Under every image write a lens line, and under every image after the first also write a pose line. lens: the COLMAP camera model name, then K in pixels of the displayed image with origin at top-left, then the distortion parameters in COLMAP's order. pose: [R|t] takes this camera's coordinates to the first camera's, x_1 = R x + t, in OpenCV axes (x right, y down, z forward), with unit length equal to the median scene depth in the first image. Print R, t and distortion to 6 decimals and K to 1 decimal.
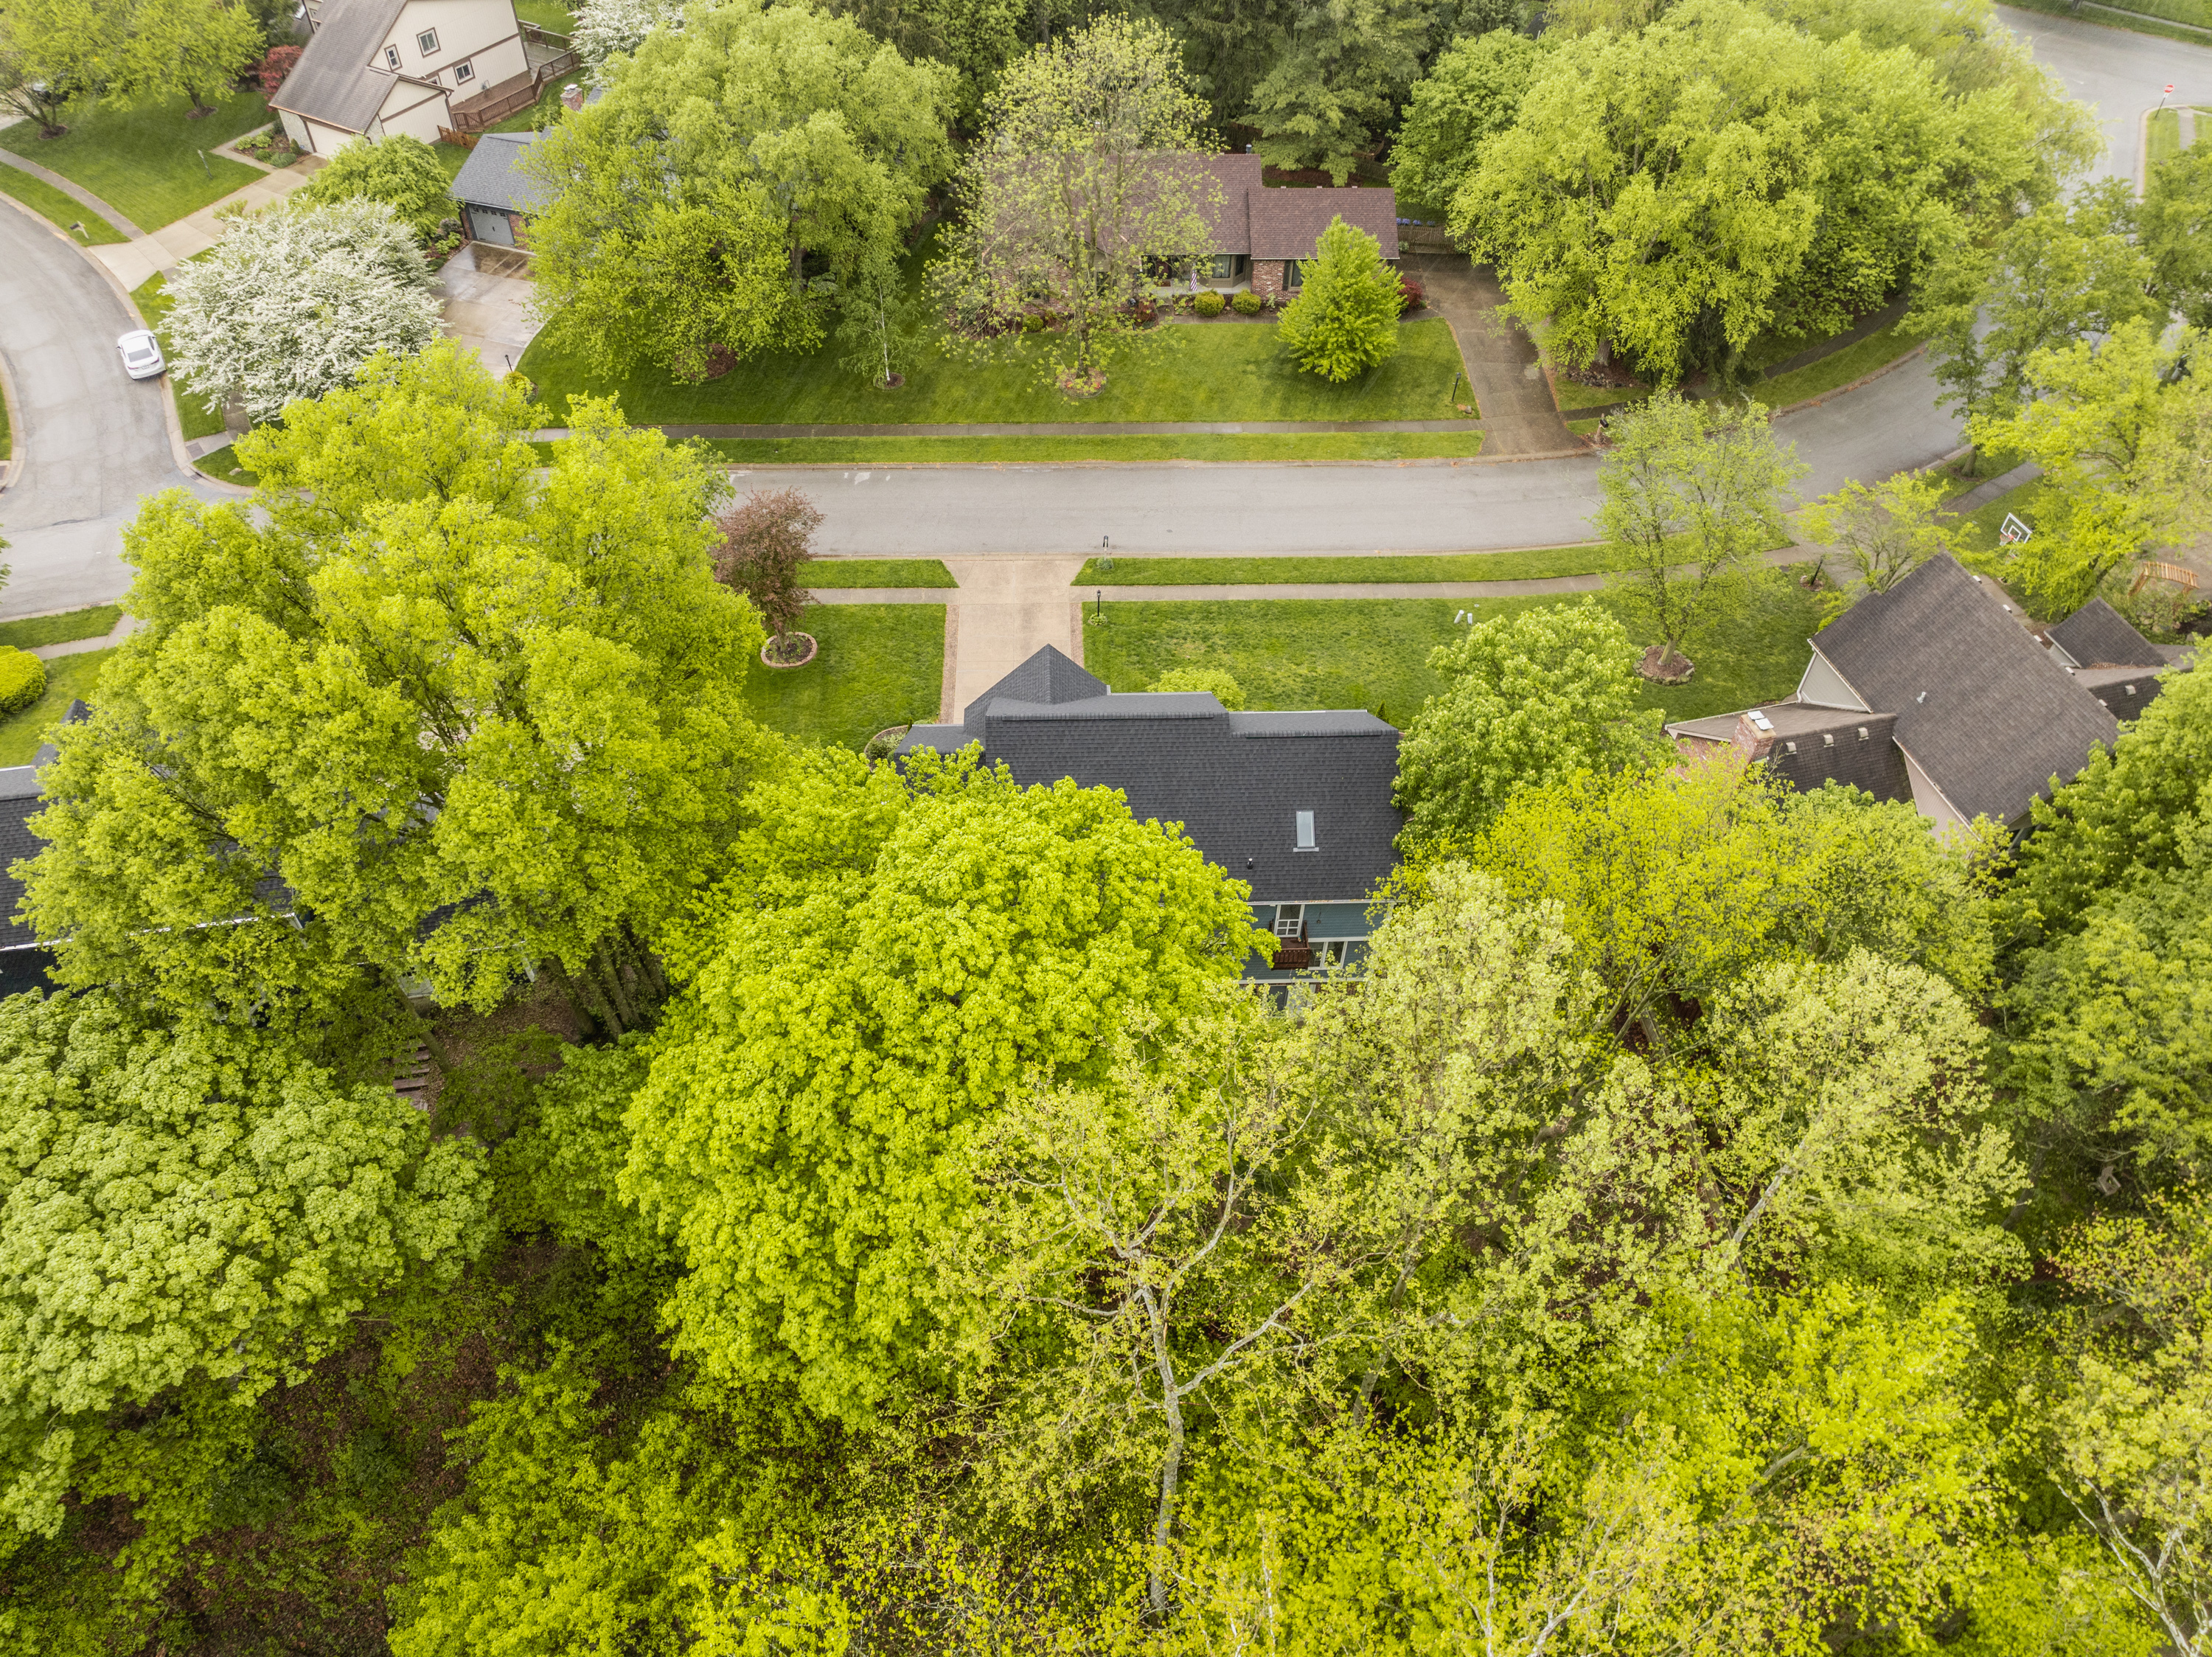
lens RADIAL K [[1527.3, 0, 1106.0], [0, 1527.3, 828.5], [0, 0, 1]] dist [-0.038261, 0.003610]
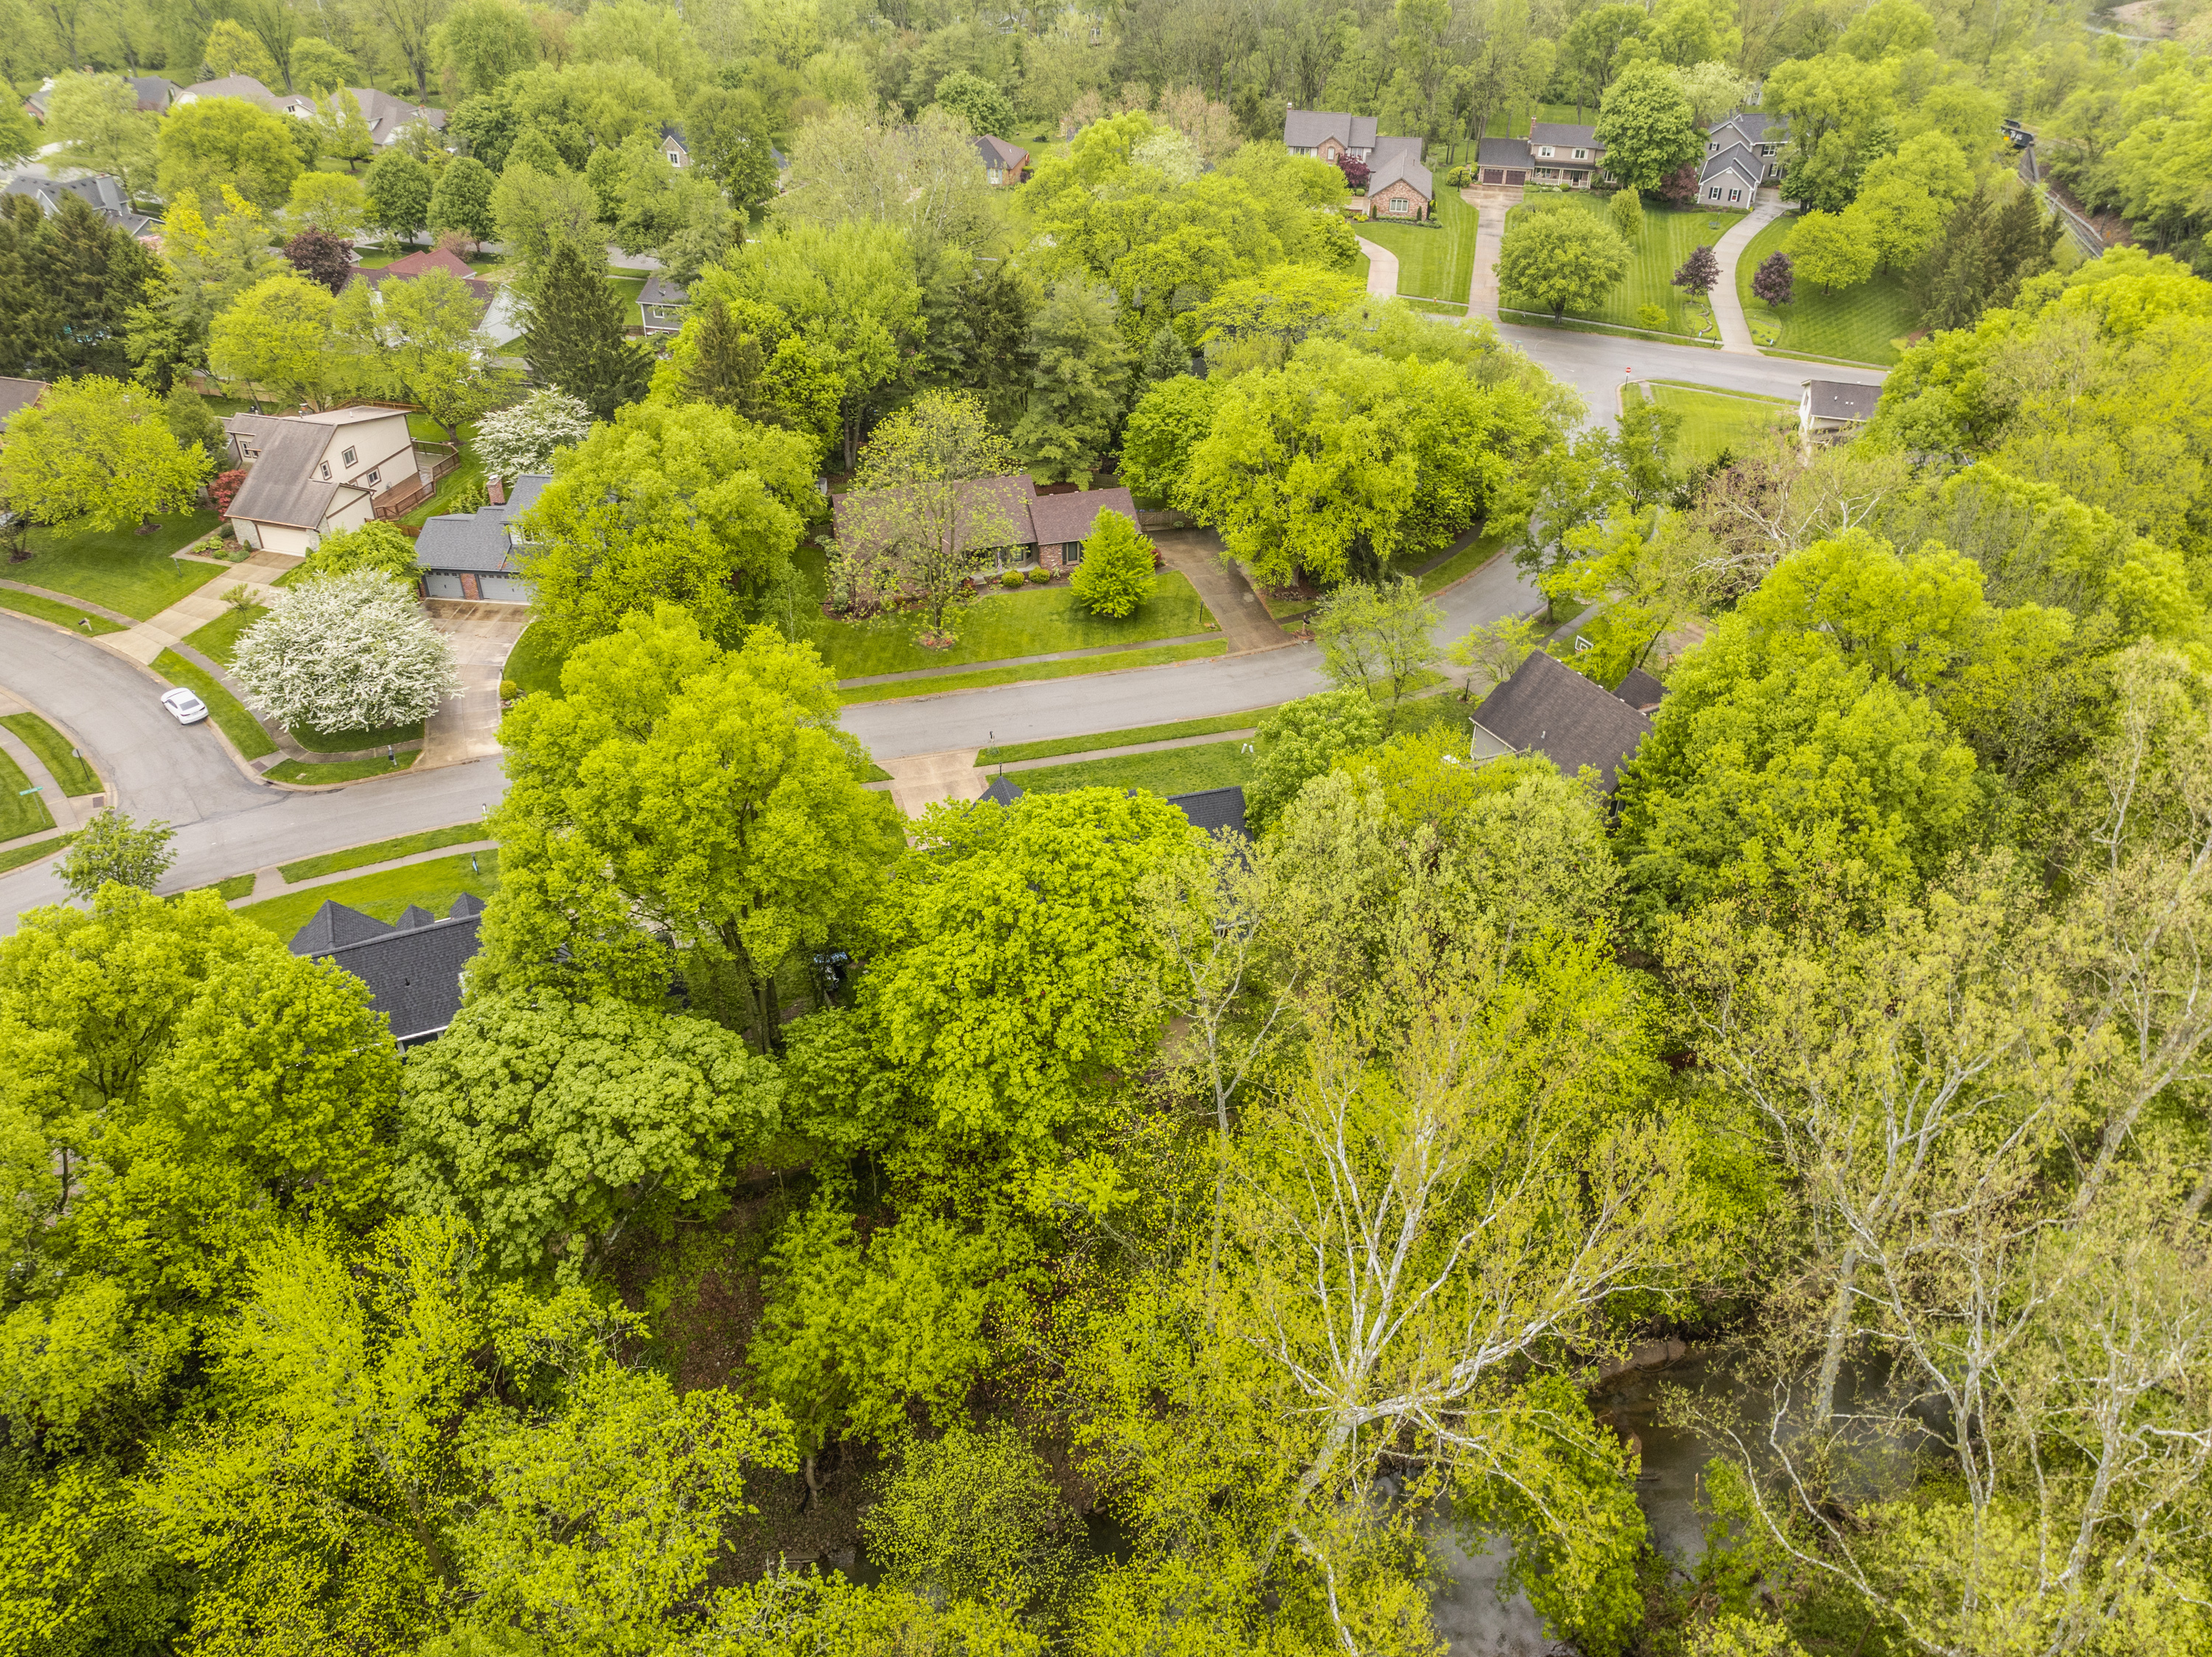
lens RADIAL K [[1535.0, 0, 1106.0], [0, 1535.0, 828.5], [0, 0, 1]] dist [-0.003005, -0.063754]
pose [[0.970279, -0.142225, 0.195784, -0.172840], [0.179918, 0.965037, -0.190611, 0.169529], [-0.161829, 0.220171, 0.961944, -0.332583]]
